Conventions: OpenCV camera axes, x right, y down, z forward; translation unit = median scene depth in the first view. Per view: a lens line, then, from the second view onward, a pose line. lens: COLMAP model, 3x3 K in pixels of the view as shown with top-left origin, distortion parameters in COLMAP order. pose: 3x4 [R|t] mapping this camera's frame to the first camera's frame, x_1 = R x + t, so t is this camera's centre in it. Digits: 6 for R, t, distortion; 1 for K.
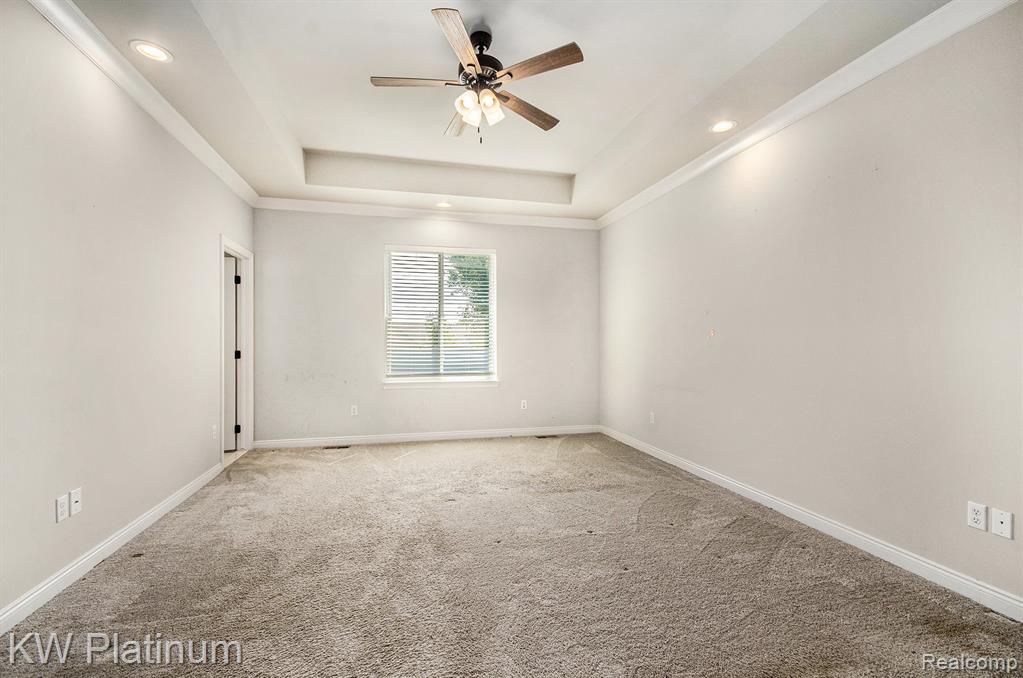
lens RADIAL K [[455.5, 0, 512.6], [0, 455.5, 342.9], [0, 0, 1]] dist [0.004462, -0.000973]
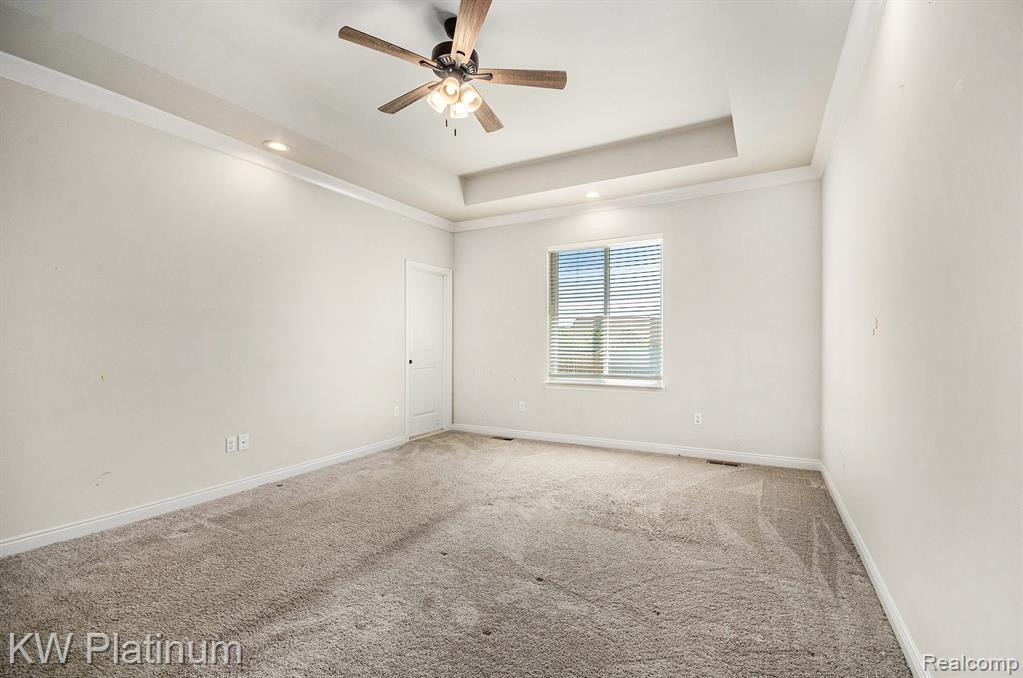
lens RADIAL K [[455.5, 0, 513.3], [0, 455.5, 339.1], [0, 0, 1]] dist [0.004462, -0.000973]
pose [[0.735918, -0.009586, -0.677003, 0.418179], [0.002707, 0.999933, -0.011216, 0.003615], [0.677066, 0.006421, 0.735895, 0.235178]]
